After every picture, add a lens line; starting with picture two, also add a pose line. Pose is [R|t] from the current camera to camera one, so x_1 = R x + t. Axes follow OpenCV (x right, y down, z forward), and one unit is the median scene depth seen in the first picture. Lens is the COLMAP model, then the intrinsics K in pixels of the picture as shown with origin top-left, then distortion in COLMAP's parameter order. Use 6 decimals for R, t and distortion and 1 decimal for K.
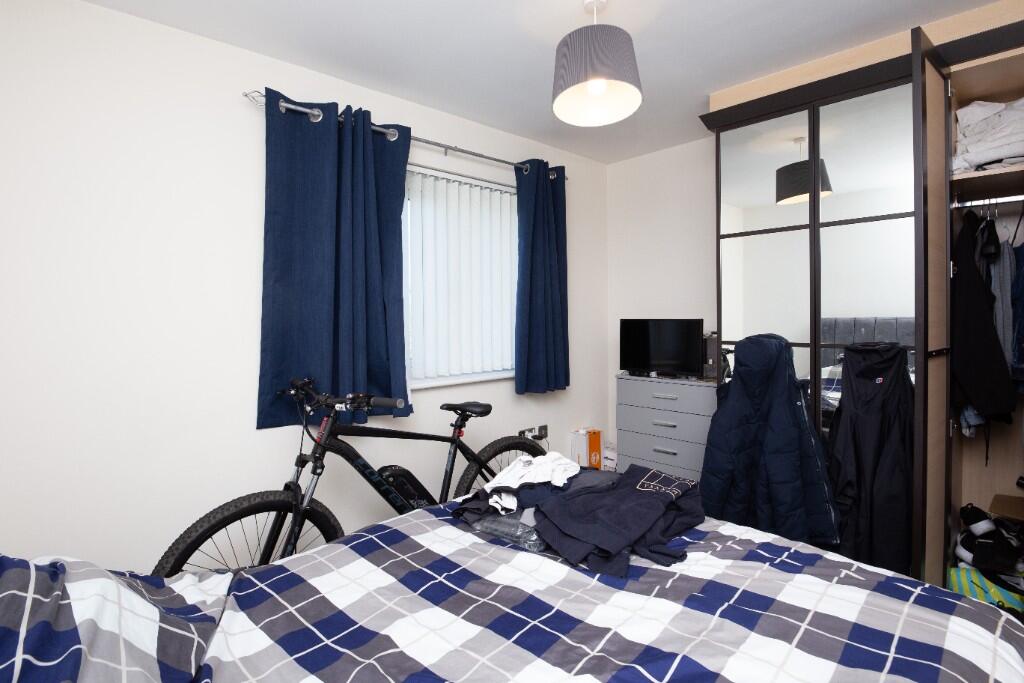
lens RADIAL K [[515.3, 0, 517.0], [0, 515.3, 327.6], [0, 0, 1]] dist [-0.017483, -0.006914]
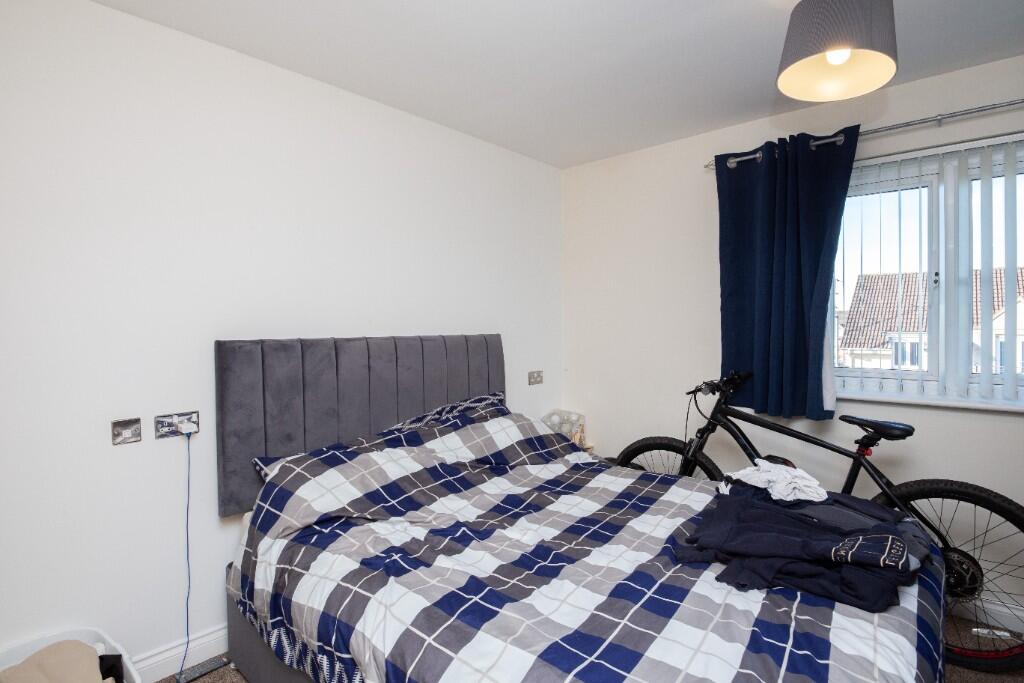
lens RADIAL K [[515.3, 0, 517.0], [0, 515.3, 327.6], [0, 0, 1]] dist [-0.017483, -0.006914]
pose [[0.063252, 0.015452, -0.997878, 0.796045], [-0.025999, 0.999566, 0.013831, -0.010134], [0.997659, 0.025069, 0.063627, 0.357475]]
